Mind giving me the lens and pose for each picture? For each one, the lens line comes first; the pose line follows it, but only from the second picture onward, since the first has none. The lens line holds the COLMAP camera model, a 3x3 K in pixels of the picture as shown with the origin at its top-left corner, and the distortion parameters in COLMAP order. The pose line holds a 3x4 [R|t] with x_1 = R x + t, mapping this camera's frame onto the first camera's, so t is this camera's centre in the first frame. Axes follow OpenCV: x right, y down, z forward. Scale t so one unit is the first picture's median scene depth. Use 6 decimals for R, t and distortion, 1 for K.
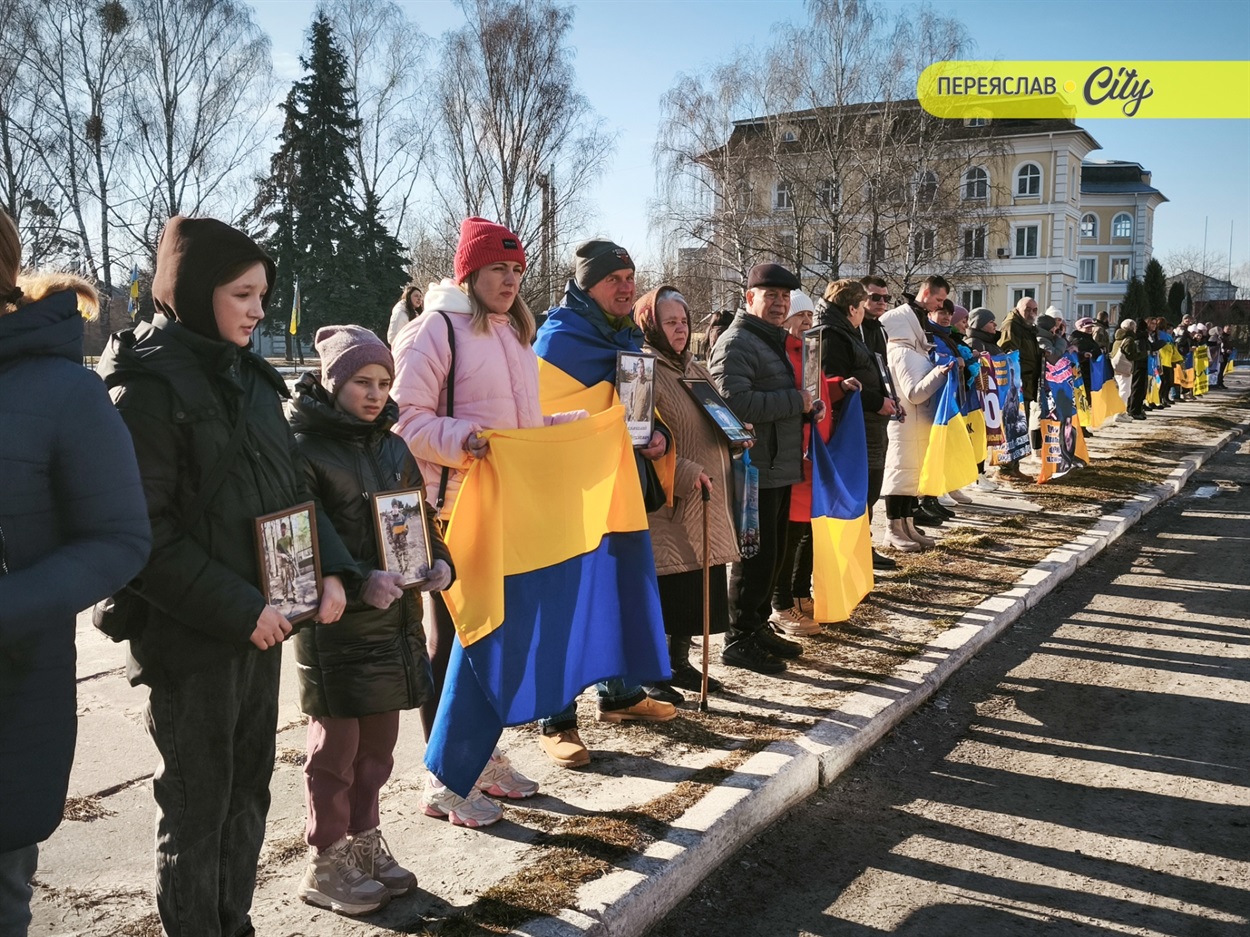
lens RADIAL K [[1255.1, 0, 625.0], [0, 1255.1, 468.5], [0, 0, 1]] dist [0.003355, 0.040789]
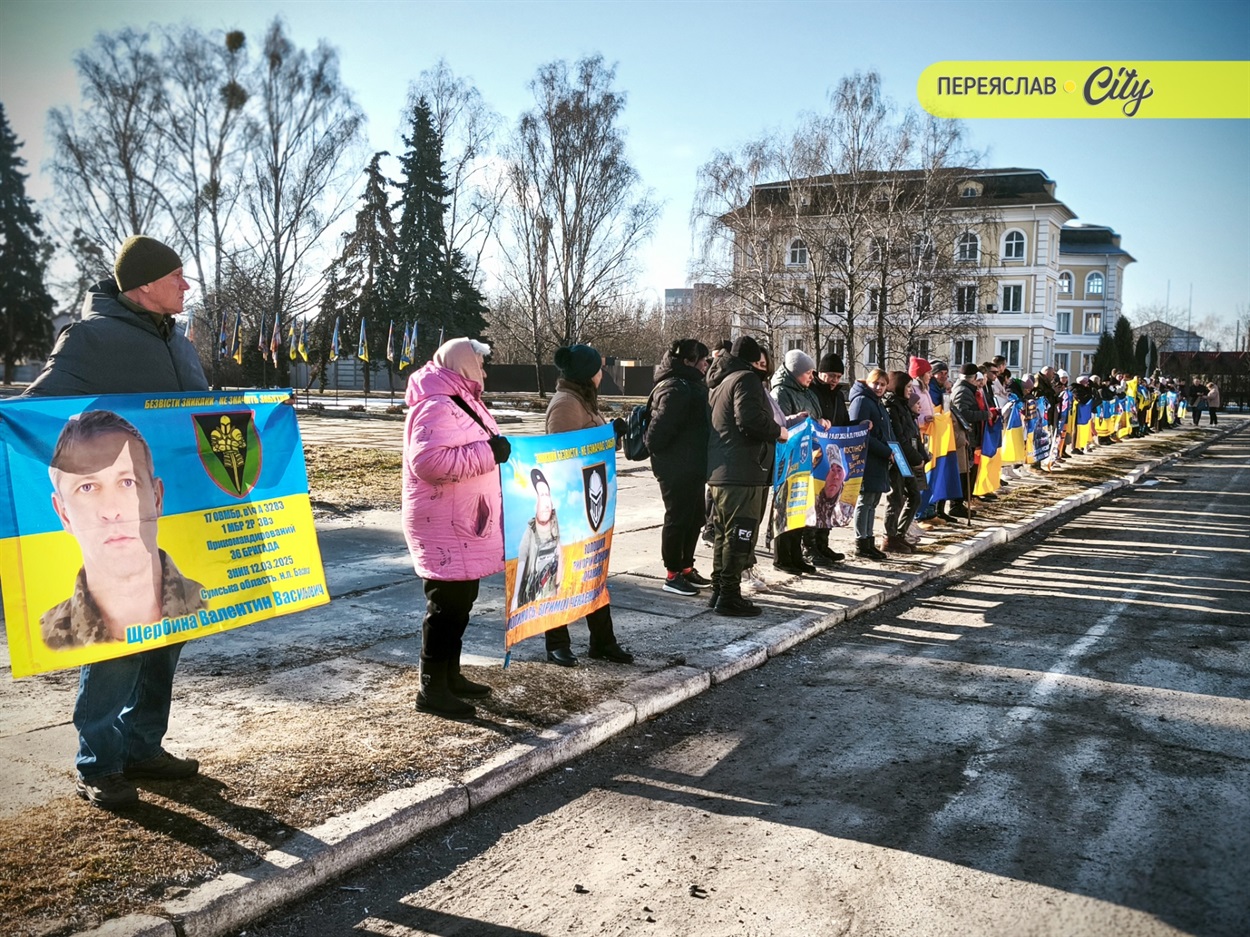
lens RADIAL K [[1255.1, 0, 625.0], [0, 1255.1, 468.5], [0, 0, 1]] dist [0.003355, 0.040789]
pose [[0.999683, 0.014866, 0.020322, -0.061420], [-0.014272, 0.999475, -0.029088, 0.013442], [-0.020744, 0.028788, 0.999370, -0.148837]]
